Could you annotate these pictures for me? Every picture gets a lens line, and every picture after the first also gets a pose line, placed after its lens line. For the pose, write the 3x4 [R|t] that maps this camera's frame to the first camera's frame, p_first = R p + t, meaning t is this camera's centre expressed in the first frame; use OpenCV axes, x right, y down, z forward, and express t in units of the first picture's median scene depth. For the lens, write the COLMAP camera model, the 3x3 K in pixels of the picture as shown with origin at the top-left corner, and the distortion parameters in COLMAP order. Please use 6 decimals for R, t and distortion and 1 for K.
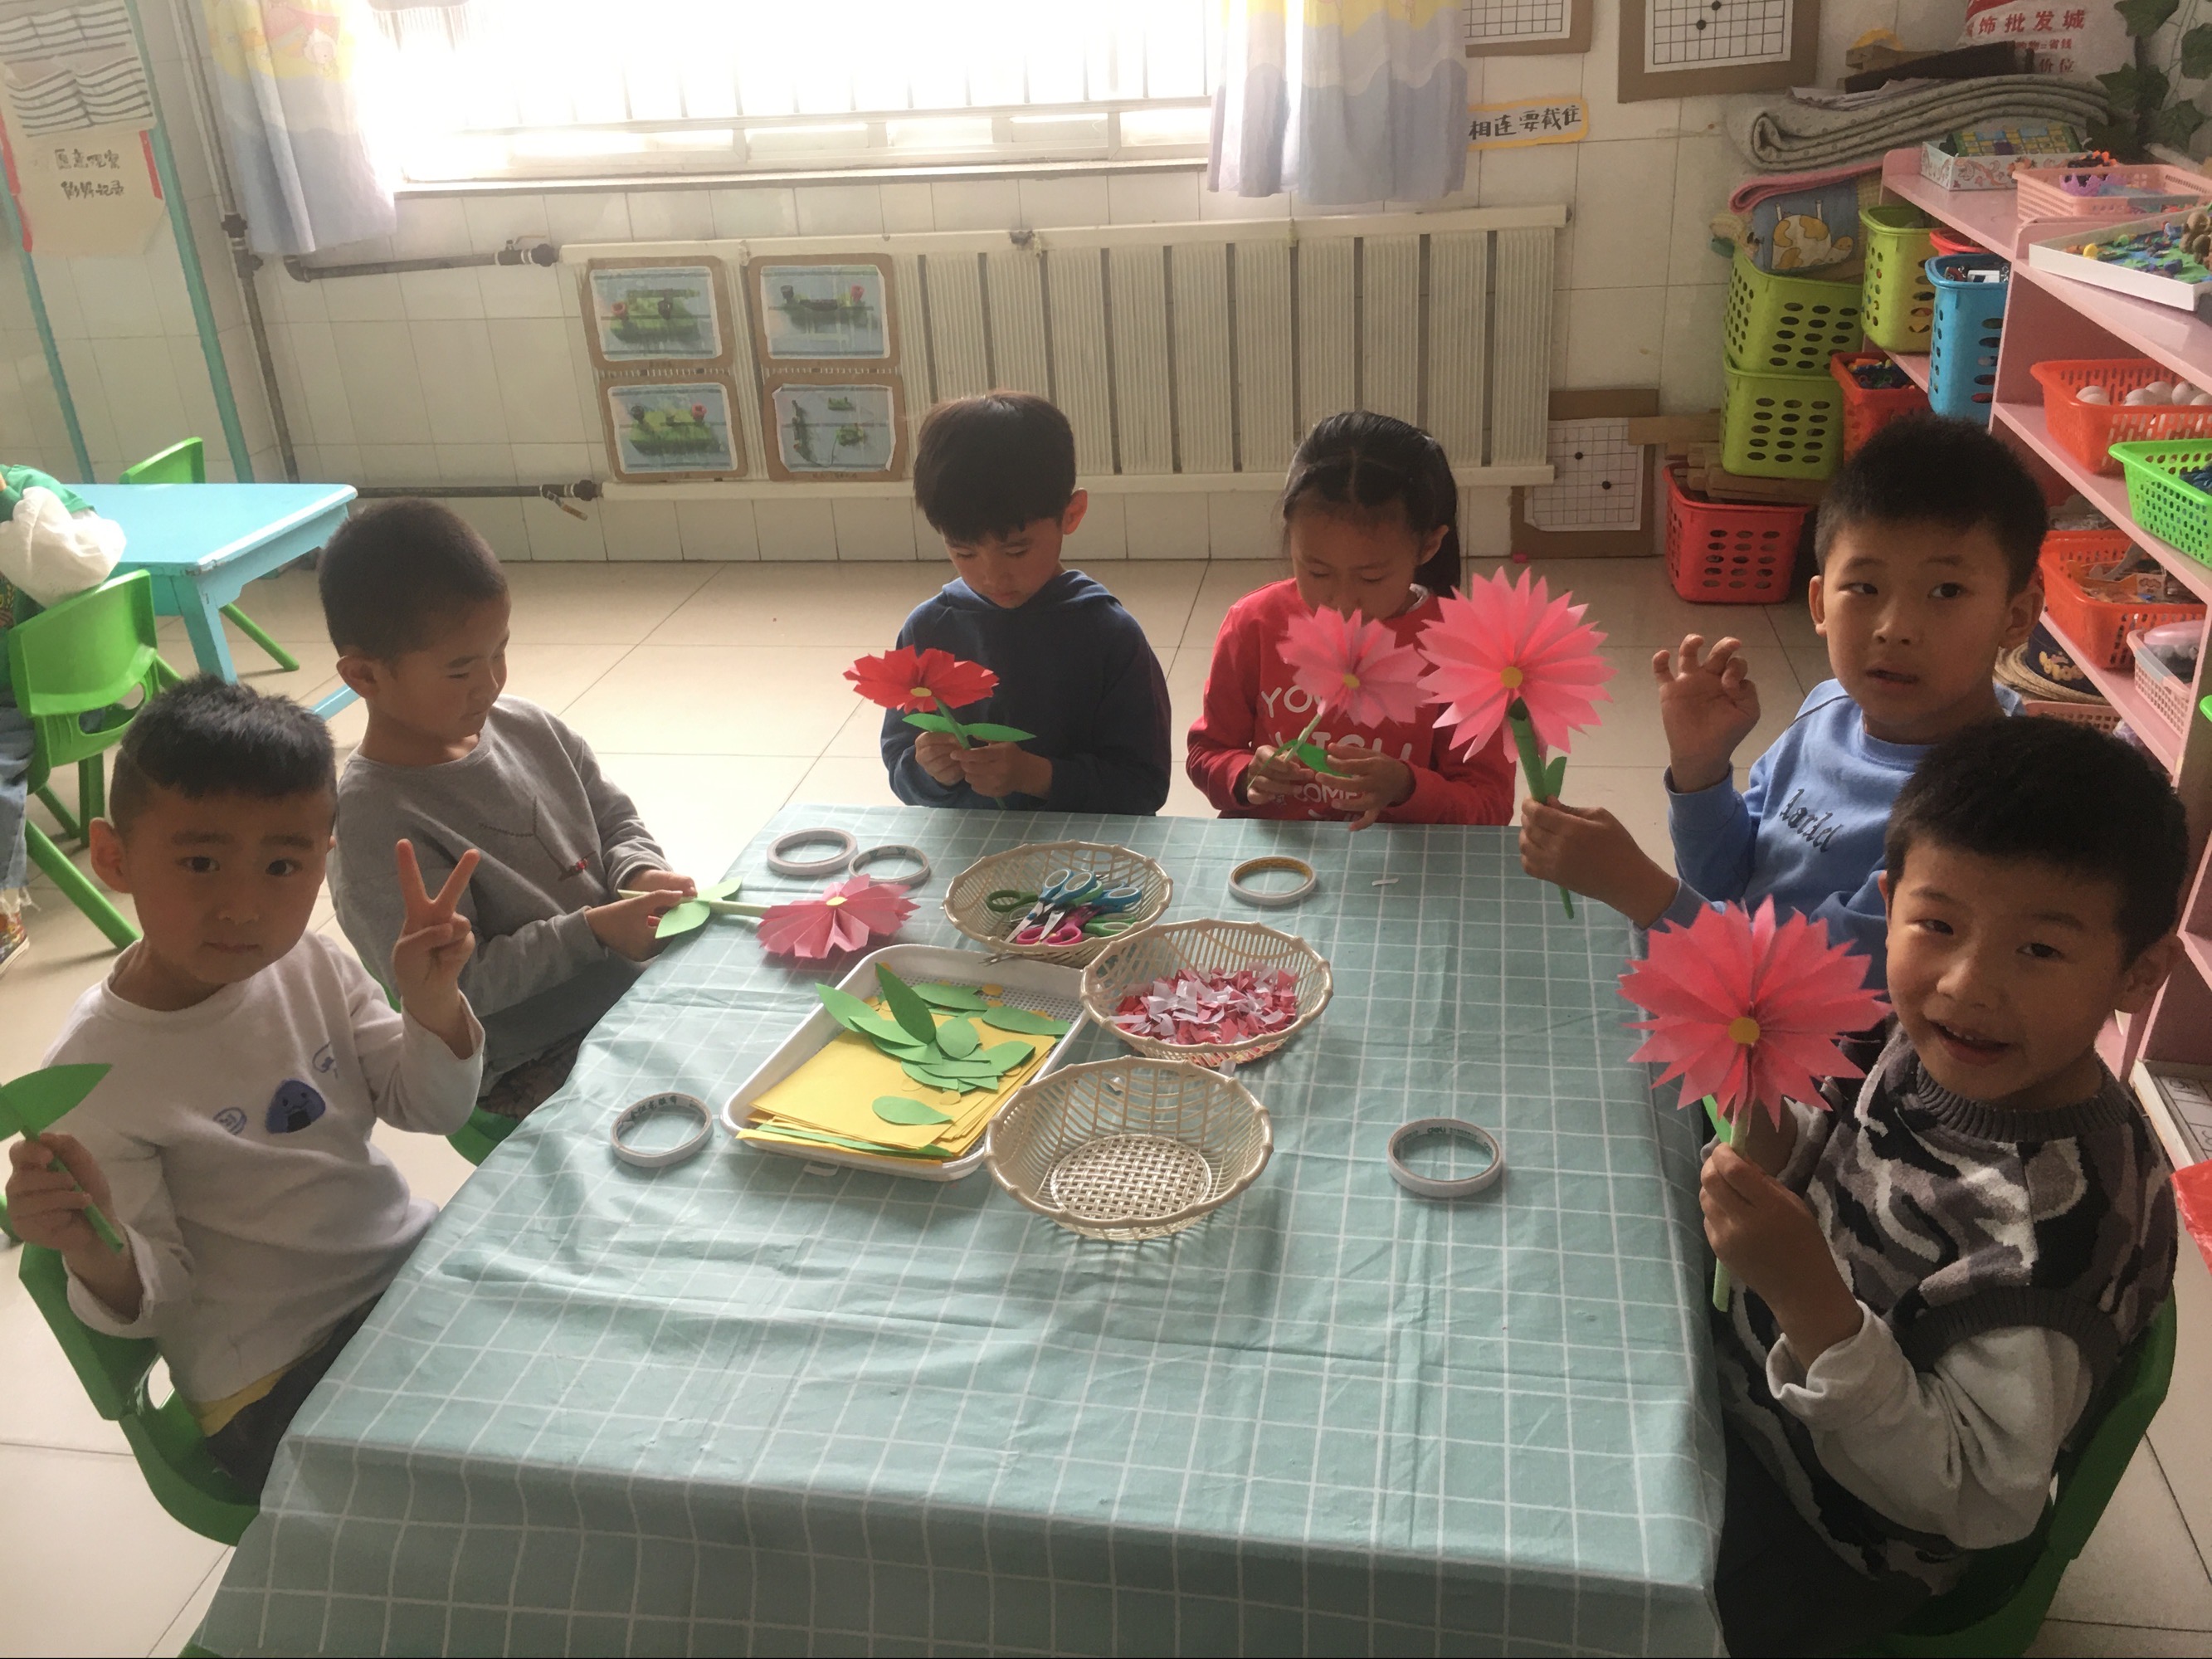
lens RADIAL K [[1856.2, 0, 1106.0], [0, 1856.2, 829.5], [0, 0, 1]] dist [0.072798, -0.086339]
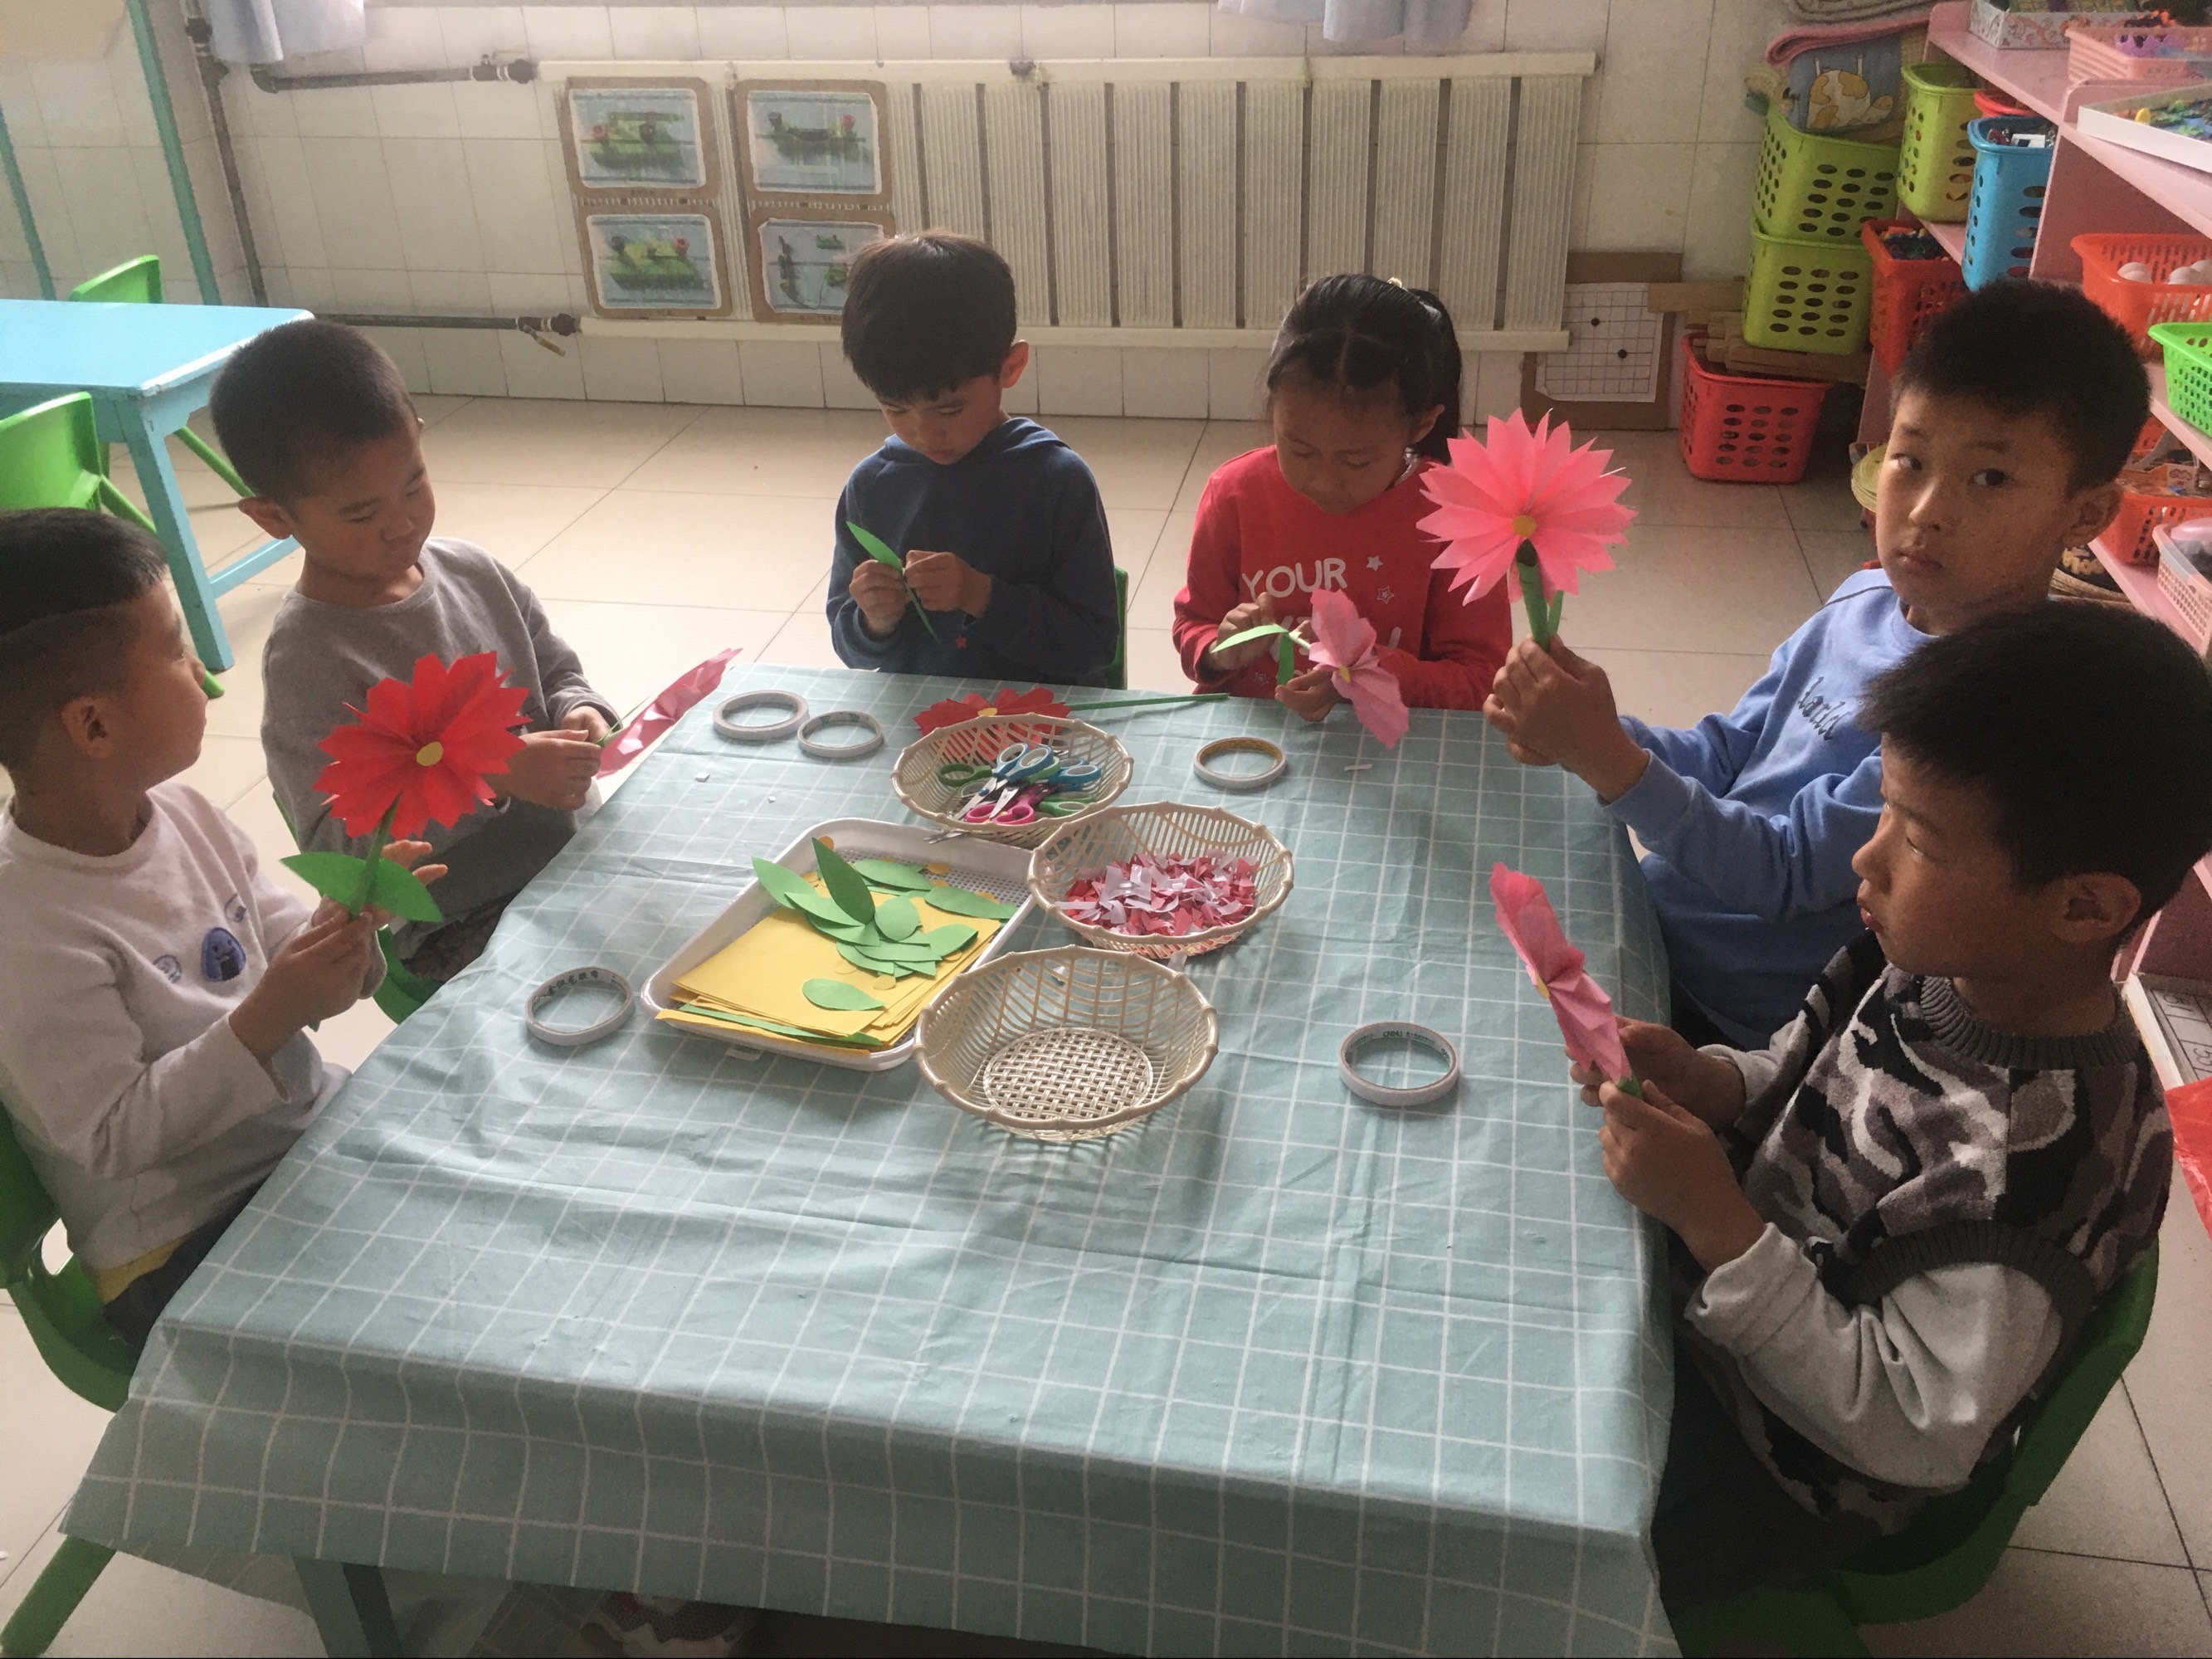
lens RADIAL K [[1856.2, 0, 1106.0], [0, 1856.2, 829.5], [0, 0, 1]] dist [0.072798, -0.086339]
pose [[0.999477, 0.032317, 0.001109, 0.022692], [-0.032310, 0.996745, 0.073855, -0.006768], [0.001281, -0.073852, 0.997268, 0.051273]]
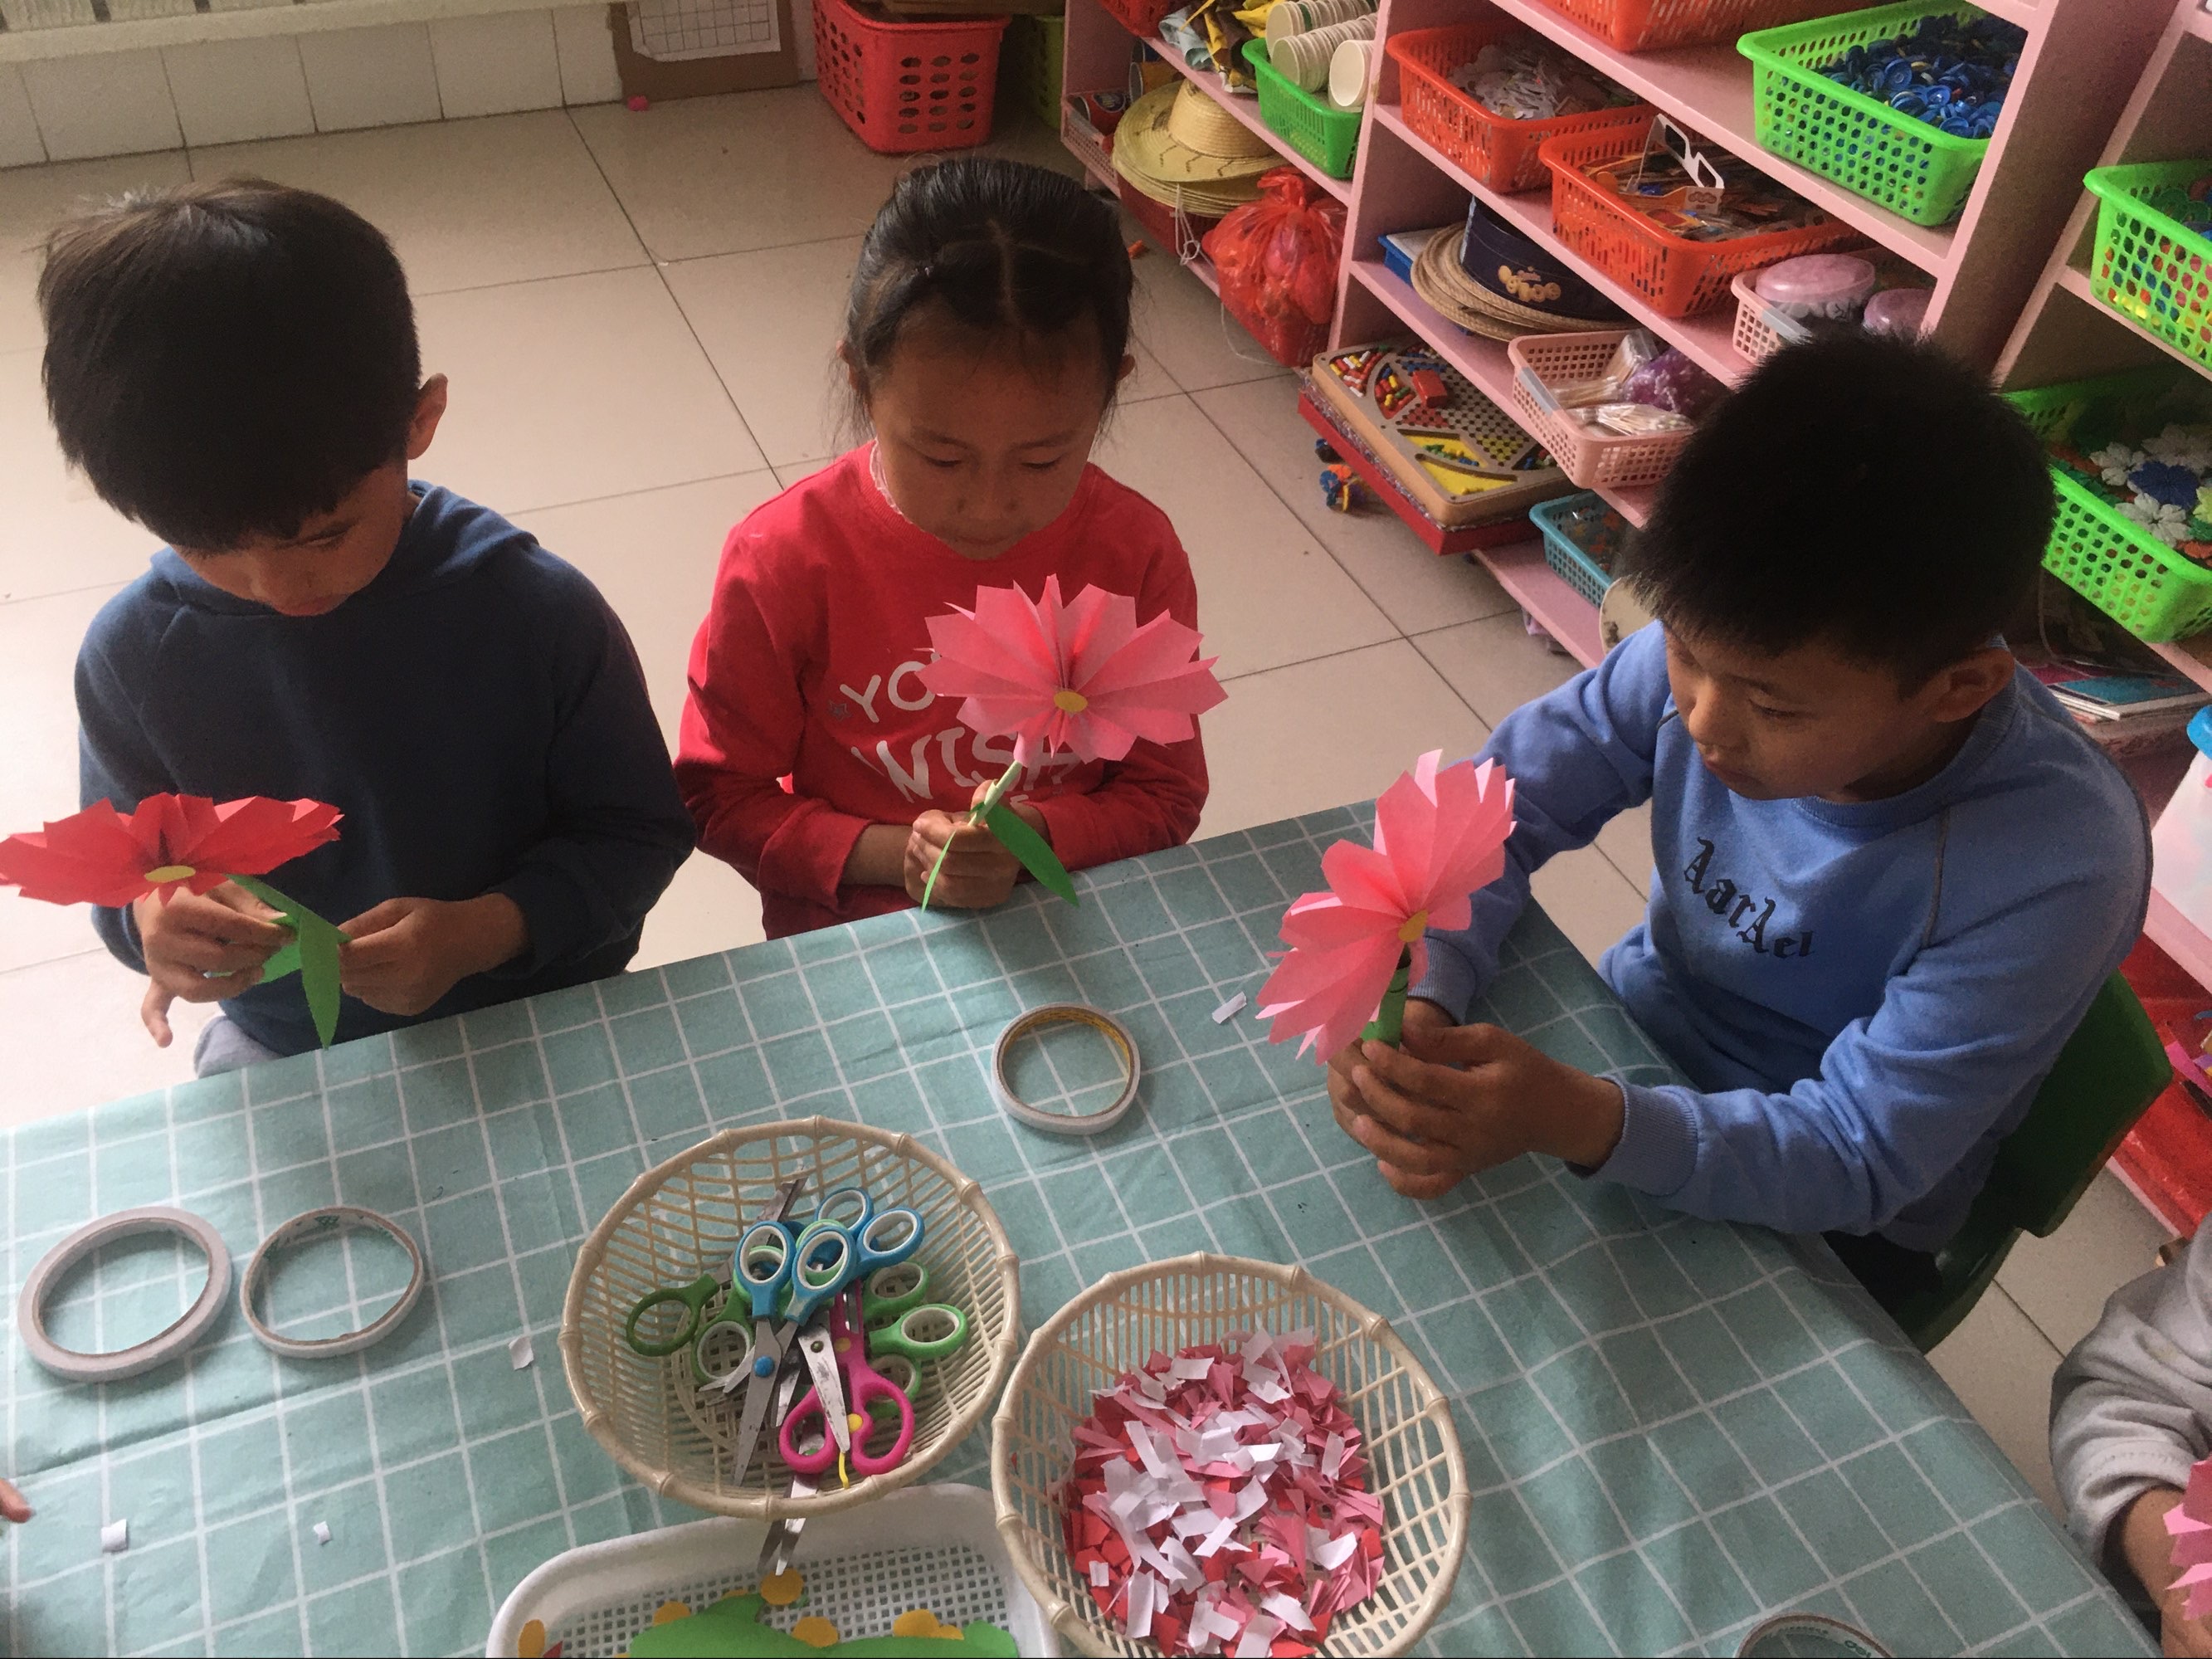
lens RADIAL K [[1856.2, 0, 1106.0], [0, 1856.2, 829.5], [0, 0, 1]] dist [0.072798, -0.086339]
pose [[0.831187, -0.293371, 0.472294, -0.163837], [0.142259, 0.933401, 0.329432, -0.248080], [-0.537485, -0.206632, 0.817565, 0.583541]]
